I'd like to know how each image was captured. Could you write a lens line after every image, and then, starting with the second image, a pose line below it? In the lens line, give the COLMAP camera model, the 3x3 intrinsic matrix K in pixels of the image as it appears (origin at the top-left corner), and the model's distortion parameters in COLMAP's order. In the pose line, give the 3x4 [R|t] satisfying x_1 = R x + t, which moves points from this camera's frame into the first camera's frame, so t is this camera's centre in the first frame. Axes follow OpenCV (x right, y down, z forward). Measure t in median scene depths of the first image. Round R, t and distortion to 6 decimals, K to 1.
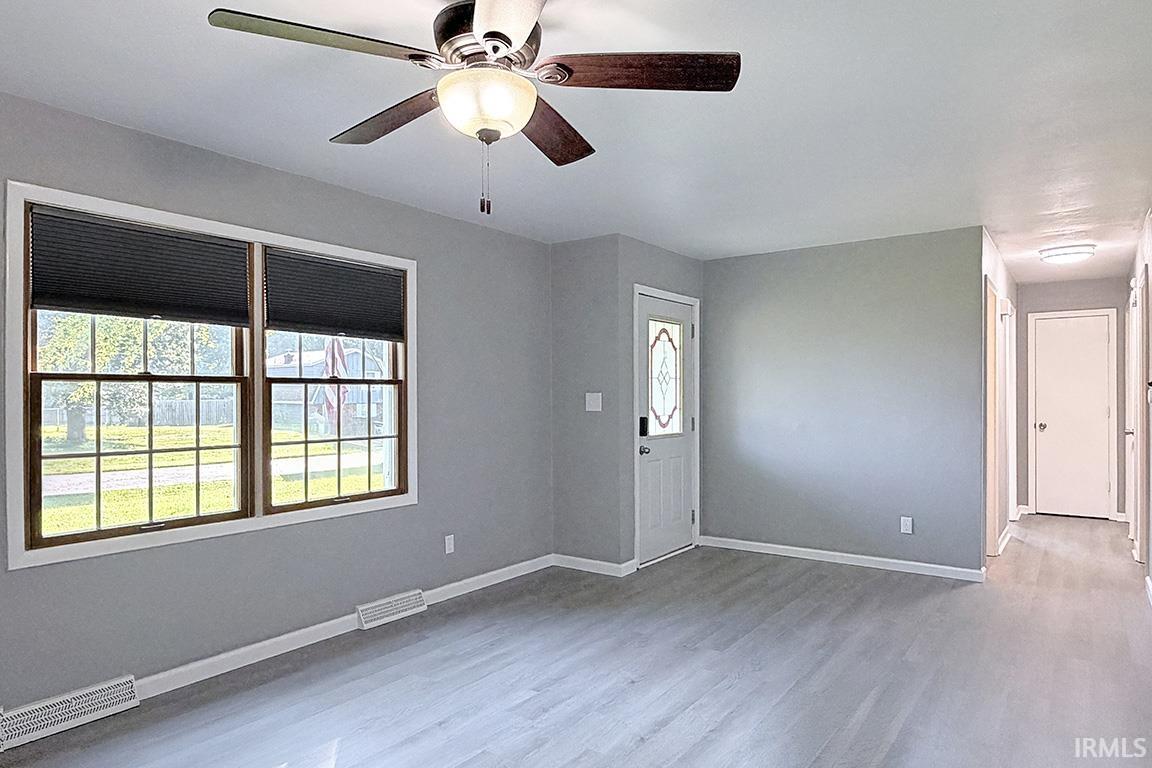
lens RADIAL K [[709.5, 0, 576.0], [0, 709.5, 384.0], [0, 0, 1]] dist [0.005084, 0.001926]
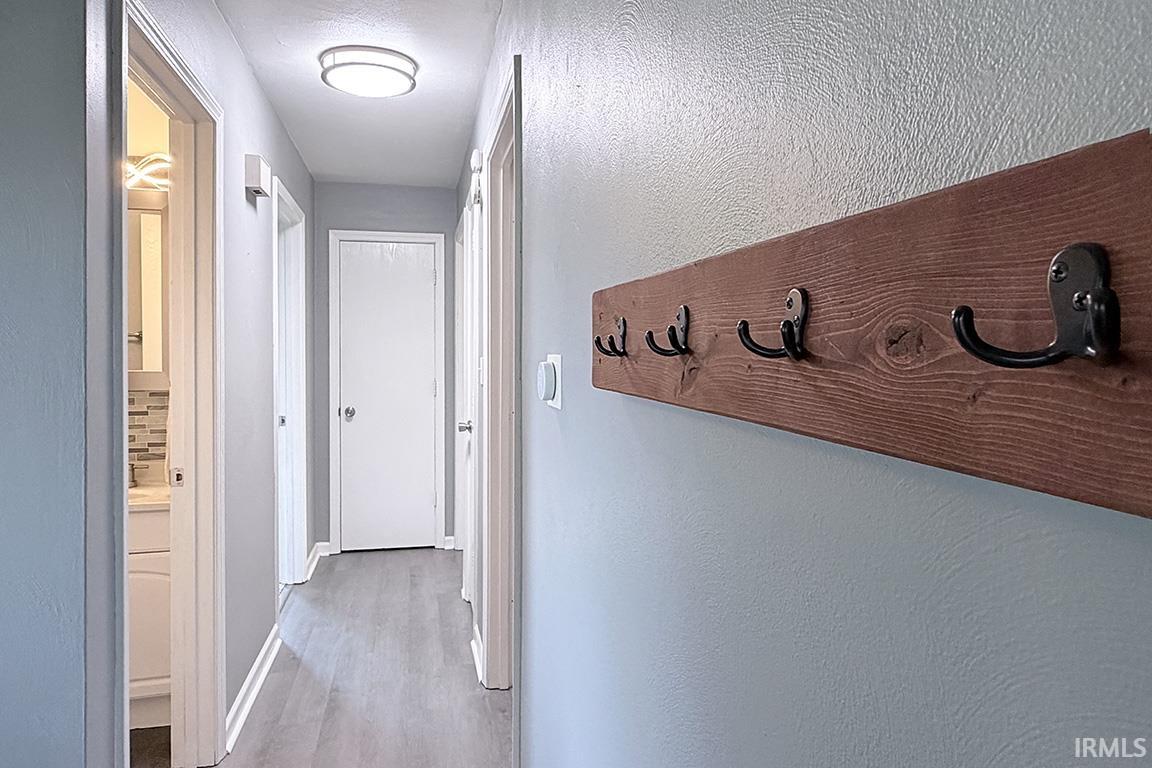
lens RADIAL K [[709.5, 0, 576.0], [0, 709.5, 384.0], [0, 0, 1]] dist [0.005084, 0.001926]
pose [[0.662070, -0.027141, 0.748950, 0.670161], [-0.010724, 0.998899, 0.045679, 0.007237], [-0.749365, -0.038275, 0.661050, 0.916487]]
